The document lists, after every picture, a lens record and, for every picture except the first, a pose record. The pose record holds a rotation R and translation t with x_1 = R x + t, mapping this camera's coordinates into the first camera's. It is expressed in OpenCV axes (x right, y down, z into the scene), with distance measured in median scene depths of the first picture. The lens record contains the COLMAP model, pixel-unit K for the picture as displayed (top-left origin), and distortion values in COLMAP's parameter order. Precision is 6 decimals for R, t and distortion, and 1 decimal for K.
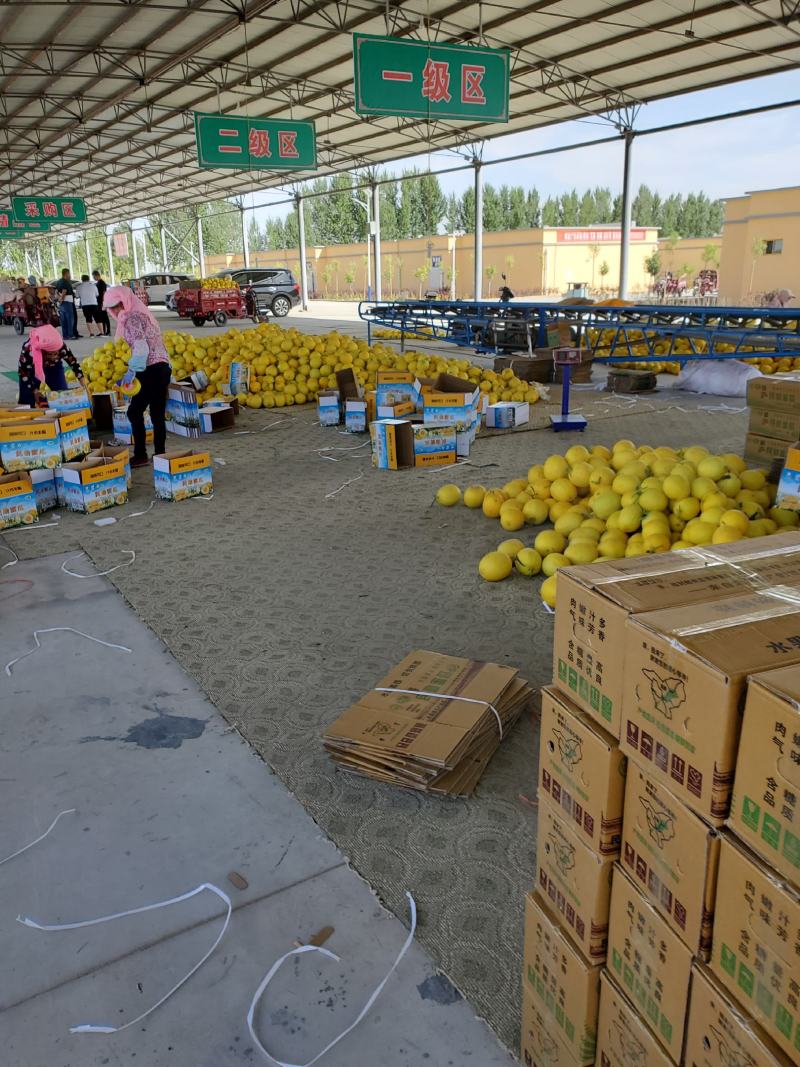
lens RADIAL K [[857.2, 0, 401.3], [0, 857.2, 568.3], [0, 0, 1]] dist [0.002552, -0.001119]
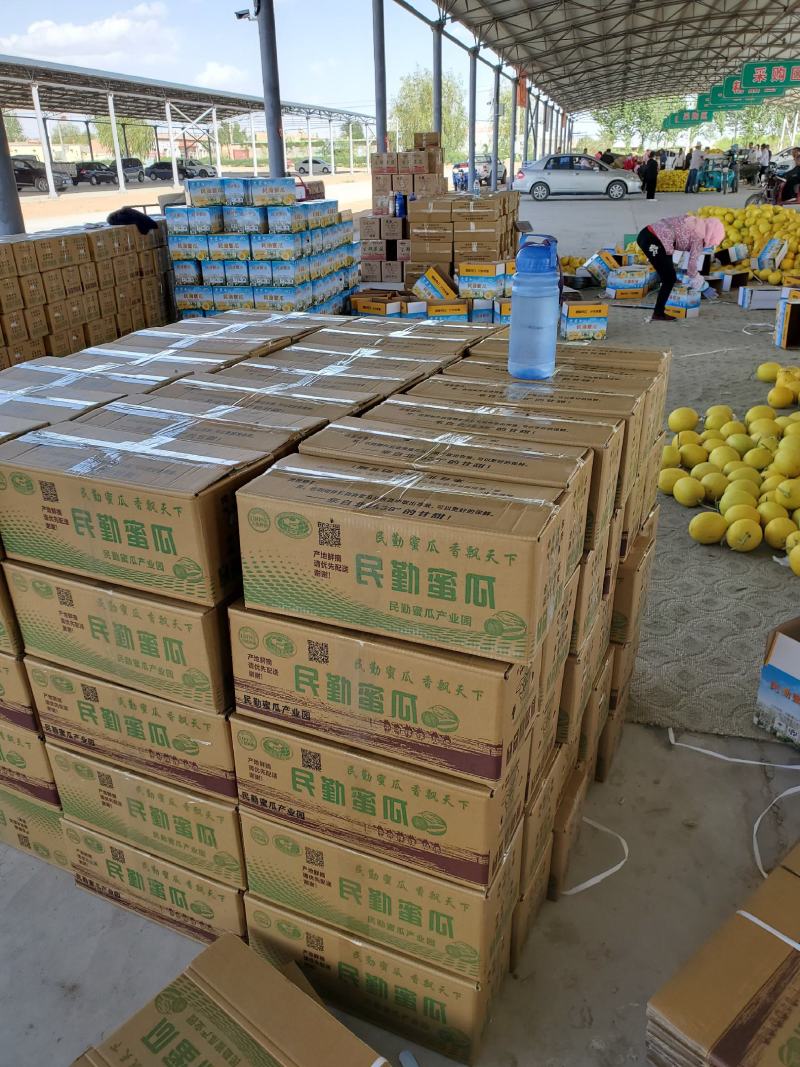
lens RADIAL K [[844.9, 0, 400.0], [0, 844.9, 533.5], [0, 0, 1]] dist [-0.001074, 0.014151]
pose [[0.697994, 0.305264, -0.647779, 0.097608], [-0.236121, 0.952109, 0.194254, 0.001556], [0.676056, 0.017366, 0.736646, -0.012465]]
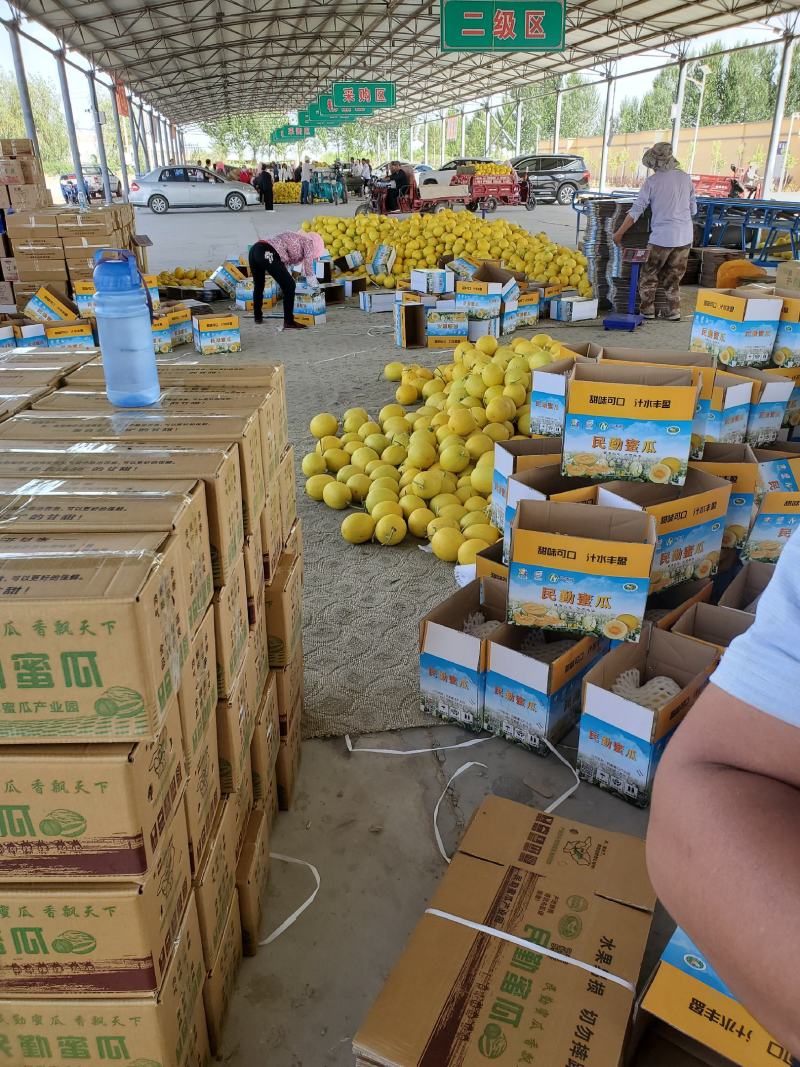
lens RADIAL K [[832.2, 0, 402.1], [0, 832.2, 548.1], [0, 0, 1]] dist [0.002317, 0.022379]
pose [[0.926536, 0.173084, -0.334026, 0.097555], [-0.136788, 0.982103, 0.129472, 0.000002], [0.350457, -0.074270, 0.933629, -0.006471]]
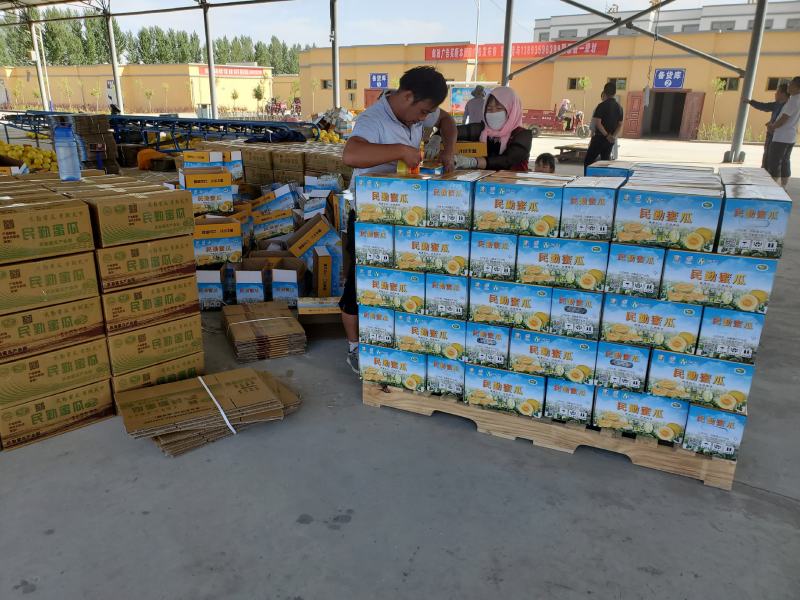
lens RADIAL K [[613.5, 0, 399.5], [0, 613.5, 311.5], [0, 0, 1]] dist [0.007332, -0.003935]
pose [[0.907960, -0.105857, 0.405466, 0.063209], [0.104211, 0.994210, 0.026203, 0.029973], [-0.405892, 0.018463, 0.913734, -0.093147]]
